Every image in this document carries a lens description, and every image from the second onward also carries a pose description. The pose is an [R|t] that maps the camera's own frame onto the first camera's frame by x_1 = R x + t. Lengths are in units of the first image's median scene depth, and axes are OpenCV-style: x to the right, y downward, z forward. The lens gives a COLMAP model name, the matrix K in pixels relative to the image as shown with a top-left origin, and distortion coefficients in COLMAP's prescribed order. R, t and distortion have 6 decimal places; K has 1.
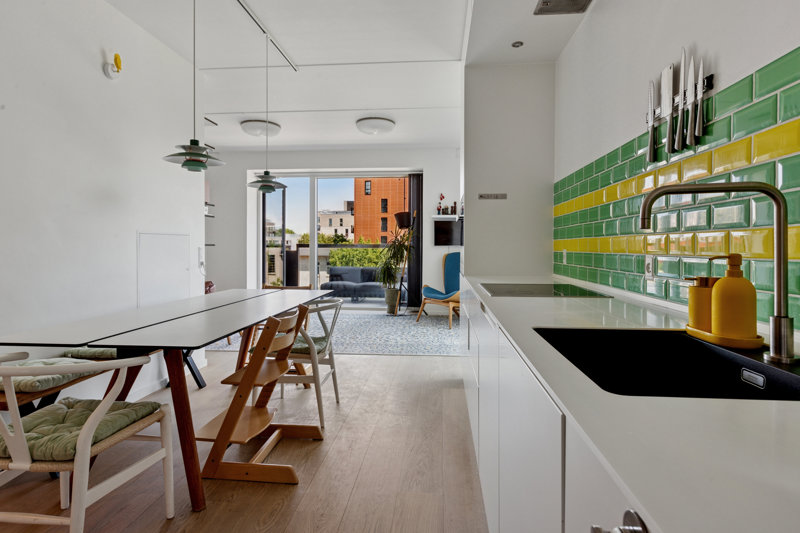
lens RADIAL K [[404.9, 0, 400.4], [0, 404.9, 250.6], [0, 0, 1]] dist [-0.002800, 0.000305]
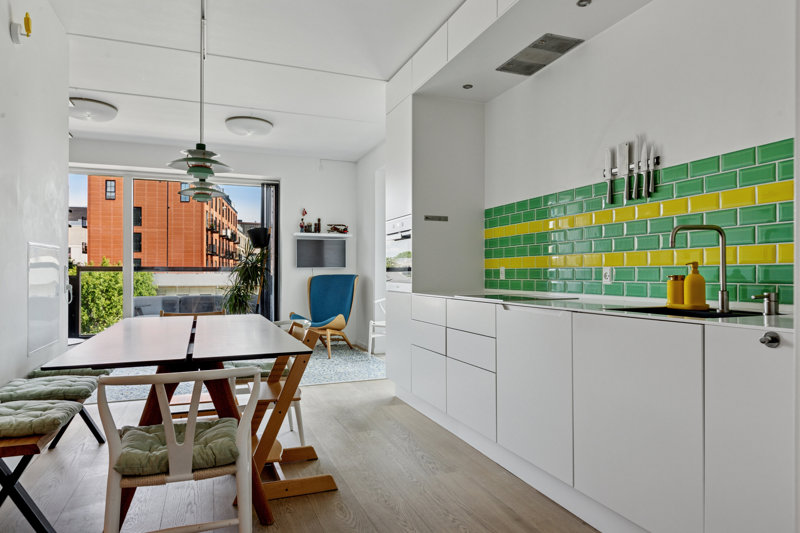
lens RADIAL K [[503.5, 0, 395.4], [0, 503.5, 268.6], [0, 0, 1]] dist [-0.004503, -0.002645]
pose [[0.898657, 0.001991, 0.438648, -0.477969], [0.006212, 0.999832, -0.017265, 0.023785], [-0.438609, 0.018240, 0.898493, -0.161256]]
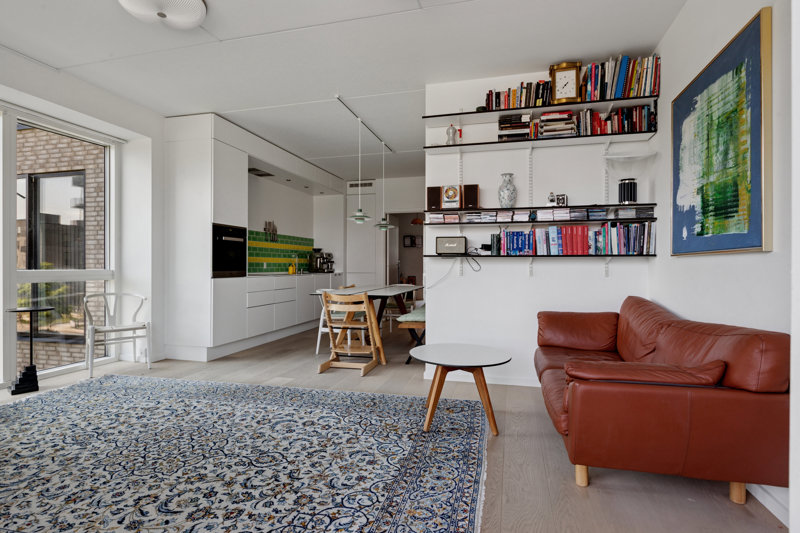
lens RADIAL K [[415.8, 0, 406.1], [0, 415.8, 265.2], [0, 0, 1]] dist [0.007000, 0.000978]
pose [[-0.987971, -0.003618, 0.154595, -0.816445], [-0.002087, 0.999947, 0.010069, -0.004151], [-0.154623, 0.009625, -0.987927, 2.766689]]
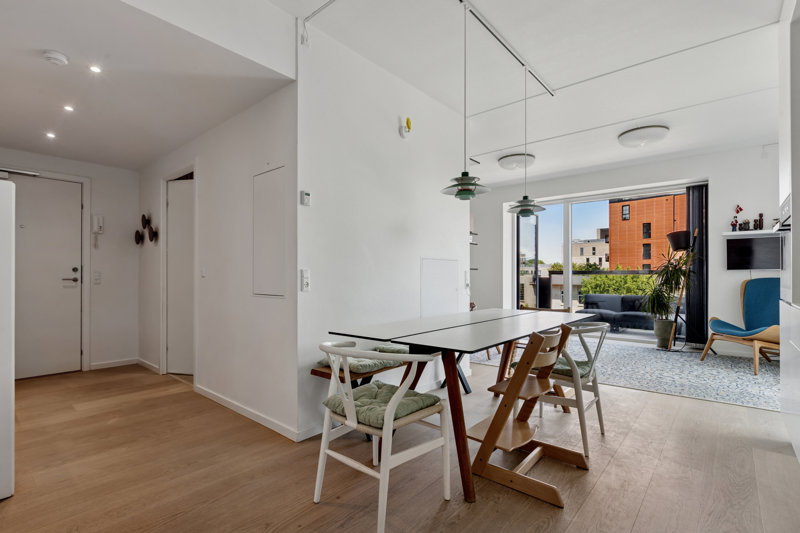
lens RADIAL K [[376.1, 0, 404.0], [0, 376.1, 275.1], [0, 0, 1]] dist [-0.004776, -0.001269]
pose [[0.817920, -0.004097, -0.575317, -0.032837], [-0.003560, 0.999919, -0.012183, 0.023123], [0.575321, 0.012013, 0.817840, 0.030710]]
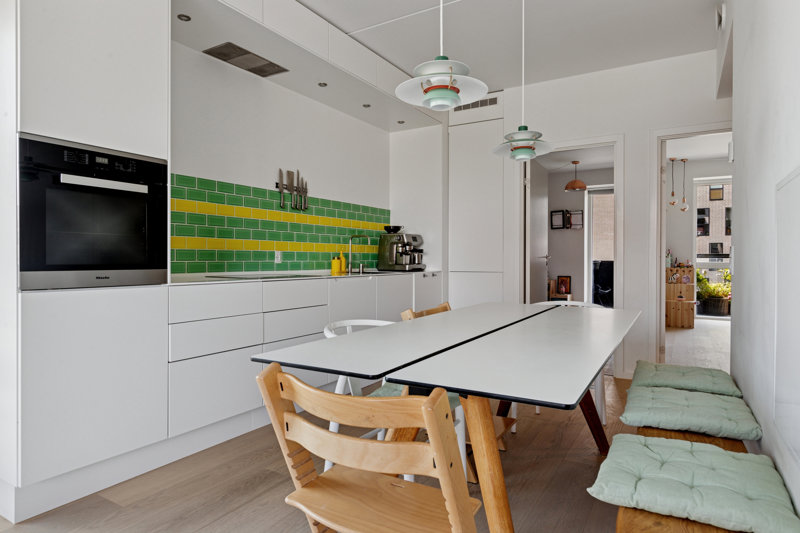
lens RADIAL K [[473.4, 0, 397.9], [0, 473.4, 262.3], [0, 0, 1]] dist [0.006162, 0.000815]
pose [[-0.899337, -0.017824, 0.436893, -0.564290], [-0.008541, 0.999694, 0.023205, 0.003575], [-0.437173, 0.017138, -0.899214, 1.629312]]
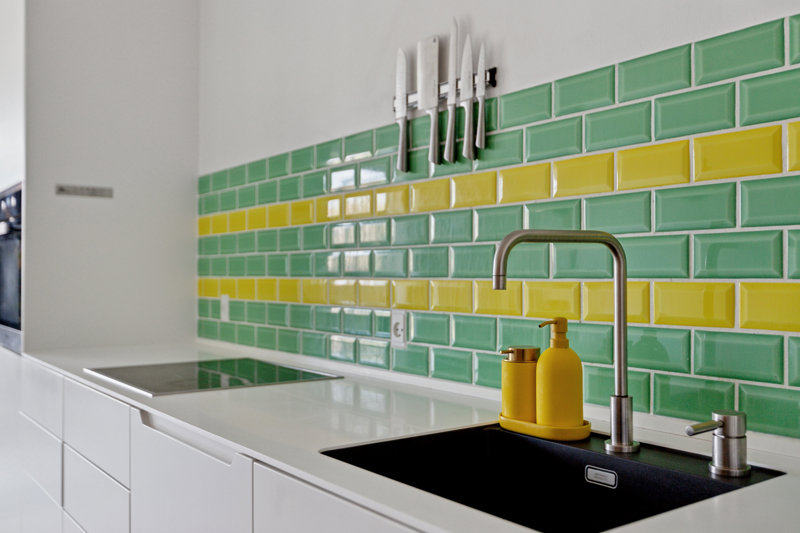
lens RADIAL K [[757.8, 0, 394.8], [0, 757.8, 270.7], [0, 0, 1]] dist [-0.002332, 0.000000]
pose [[0.741382, 0.000637, 0.671083, -0.124352], [0.008527, 0.999910, -0.010370, -0.022910], [-0.671029, 0.013411, 0.741309, 0.045722]]
